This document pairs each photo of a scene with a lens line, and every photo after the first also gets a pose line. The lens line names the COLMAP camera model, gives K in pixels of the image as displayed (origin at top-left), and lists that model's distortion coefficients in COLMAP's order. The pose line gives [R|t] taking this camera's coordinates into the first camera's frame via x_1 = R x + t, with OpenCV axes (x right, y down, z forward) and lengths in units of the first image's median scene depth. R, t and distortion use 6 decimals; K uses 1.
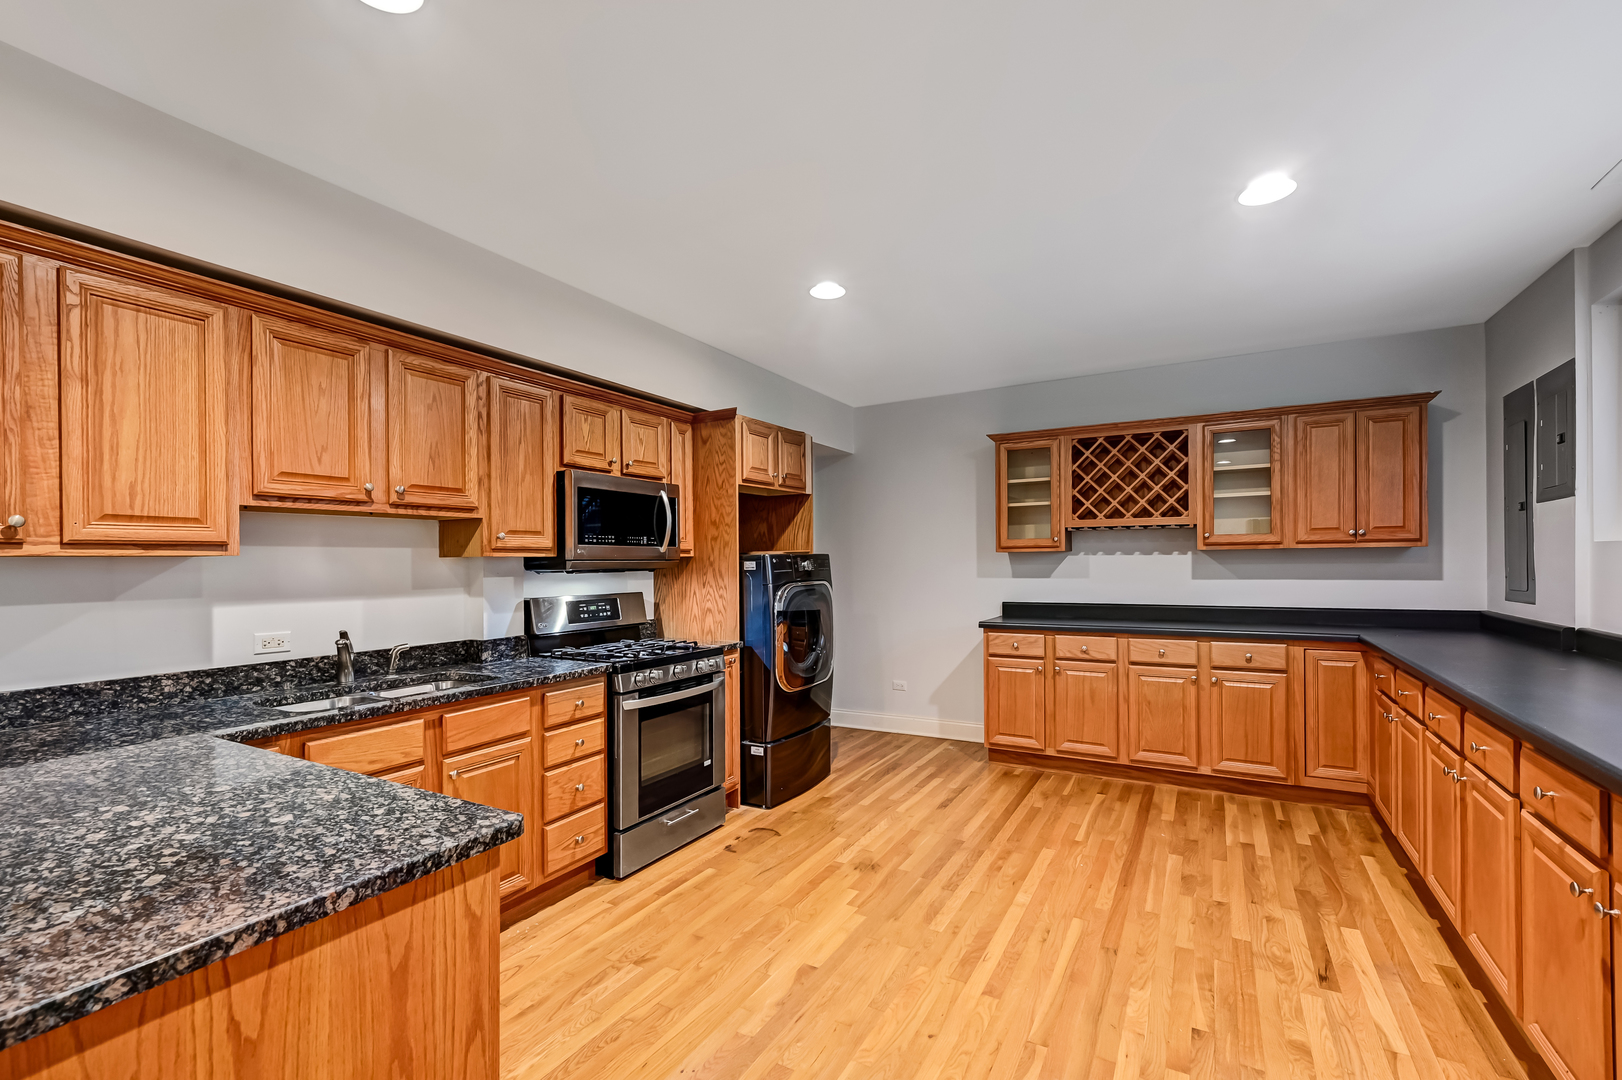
lens RADIAL K [[694.1, 0, 813.1], [0, 694.1, 567.5], [0, 0, 1]] dist [0.000760, 0.000204]
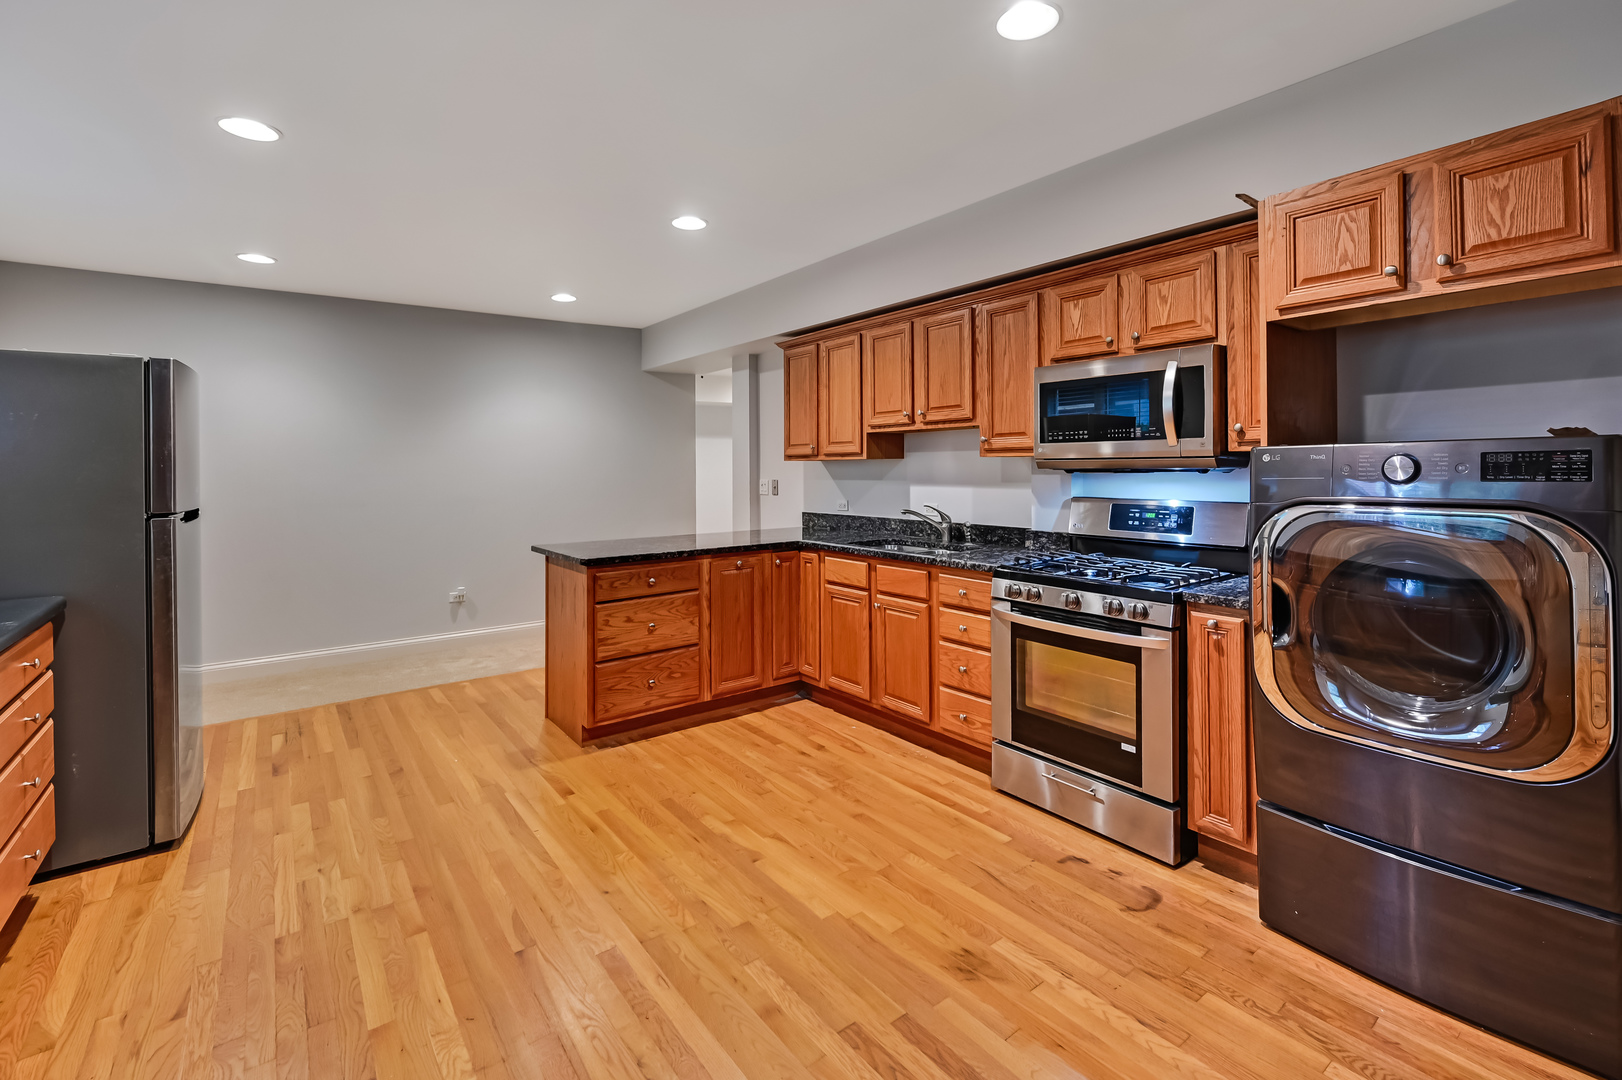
lens RADIAL K [[646.9, 0, 813.1], [0, 646.9, 460.9], [0, 0, 1]] dist [-0.000830, -0.000078]
pose [[-0.348332, 0.007405, -0.937342, 0.667230], [0.007294, 0.999960, 0.005189, -0.016545], [0.937343, -0.005029, -0.348372, 1.091964]]
